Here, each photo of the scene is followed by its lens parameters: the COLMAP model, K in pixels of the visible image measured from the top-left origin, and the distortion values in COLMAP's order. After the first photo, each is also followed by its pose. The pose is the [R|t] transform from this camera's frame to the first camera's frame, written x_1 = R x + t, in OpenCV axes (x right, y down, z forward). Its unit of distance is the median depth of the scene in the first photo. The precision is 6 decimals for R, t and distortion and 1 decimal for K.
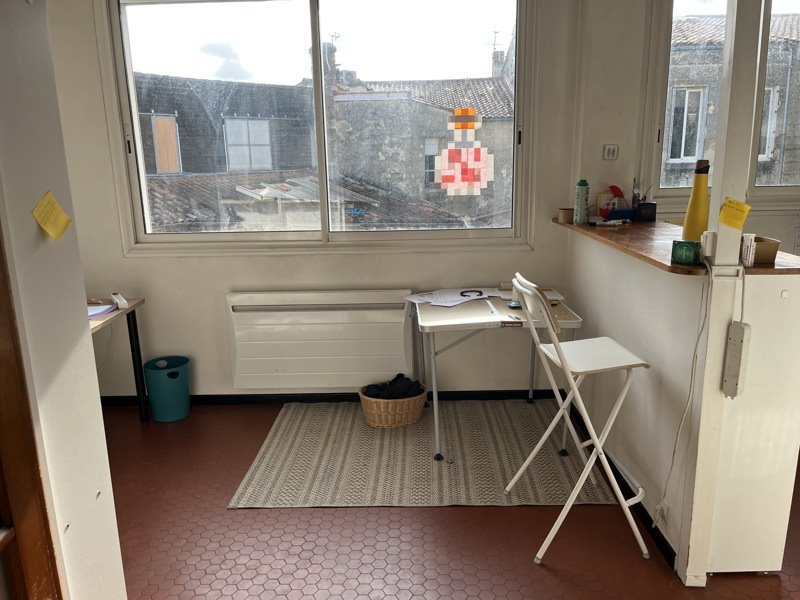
lens RADIAL K [[602.6, 0, 400.3], [0, 602.6, 299.8], [0, 0, 1]] dist [0.005525, 0.000811]
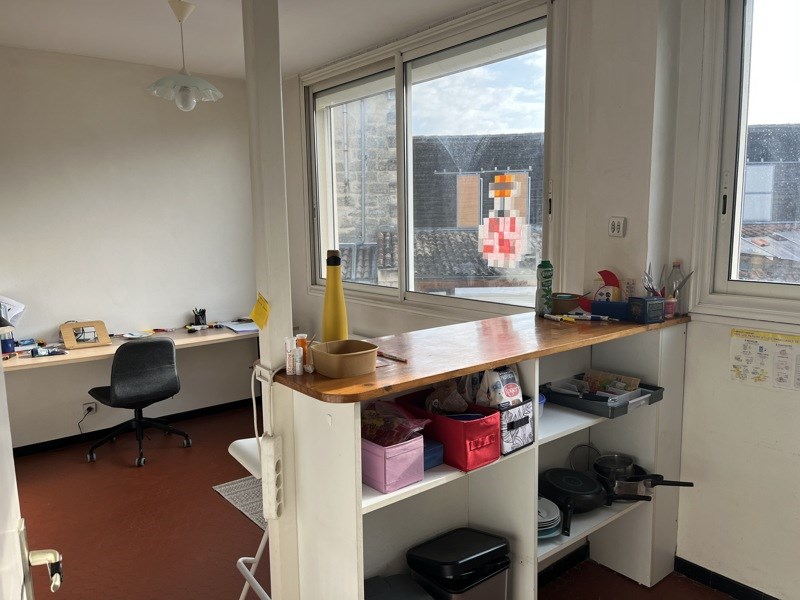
lens RADIAL K [[602.6, 0, 400.4], [0, 602.6, 300.8], [0, 0, 1]] dist [0.005525, 0.000811]
pose [[0.658249, 0.118559, -0.743406, 0.700761], [-0.171774, 0.985124, 0.005012, -0.103152], [0.732941, 0.124399, 0.668822, 0.284611]]
